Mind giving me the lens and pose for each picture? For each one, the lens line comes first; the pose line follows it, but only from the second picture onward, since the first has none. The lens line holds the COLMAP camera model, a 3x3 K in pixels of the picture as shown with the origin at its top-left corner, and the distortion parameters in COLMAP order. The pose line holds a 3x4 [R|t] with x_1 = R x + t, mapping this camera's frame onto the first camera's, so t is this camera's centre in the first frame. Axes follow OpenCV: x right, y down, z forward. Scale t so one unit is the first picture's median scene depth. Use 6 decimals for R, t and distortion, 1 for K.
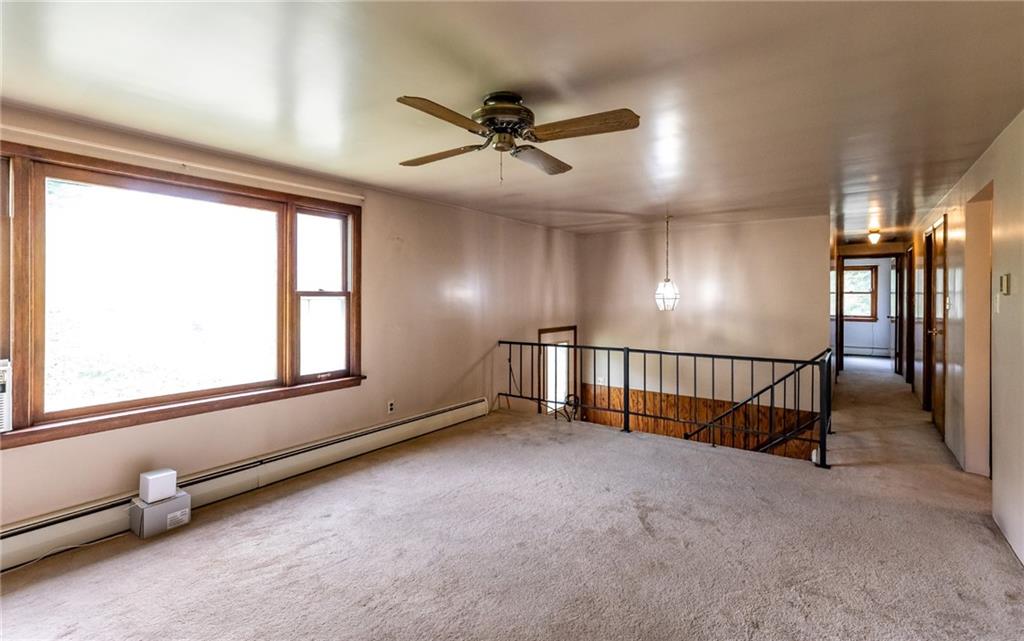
lens RADIAL K [[491.4, 0, 489.0], [0, 491.4, 295.5], [0, 0, 1]] dist [0.000492, -0.000675]
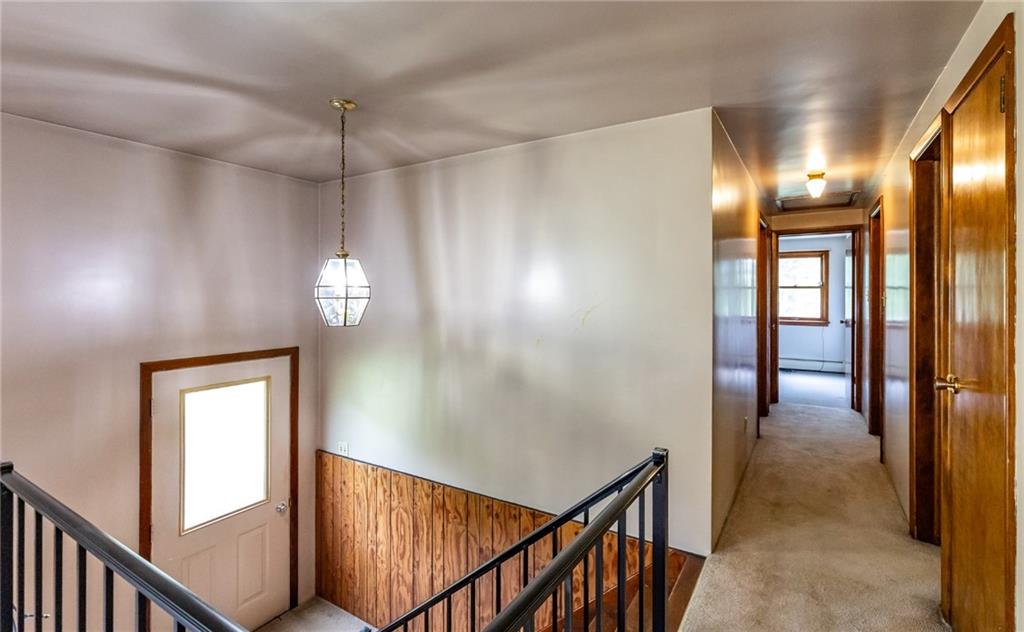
lens RADIAL K [[482.4, 0, 510.2], [0, 482.4, 290.2], [0, 0, 1]] dist [0.001991, 0.000299]
pose [[0.997066, -0.000857, 0.076538, 0.420223], [0.001010, 0.999998, -0.001949, -0.000245], [-0.076536, 0.002020, 0.997065, 0.509950]]
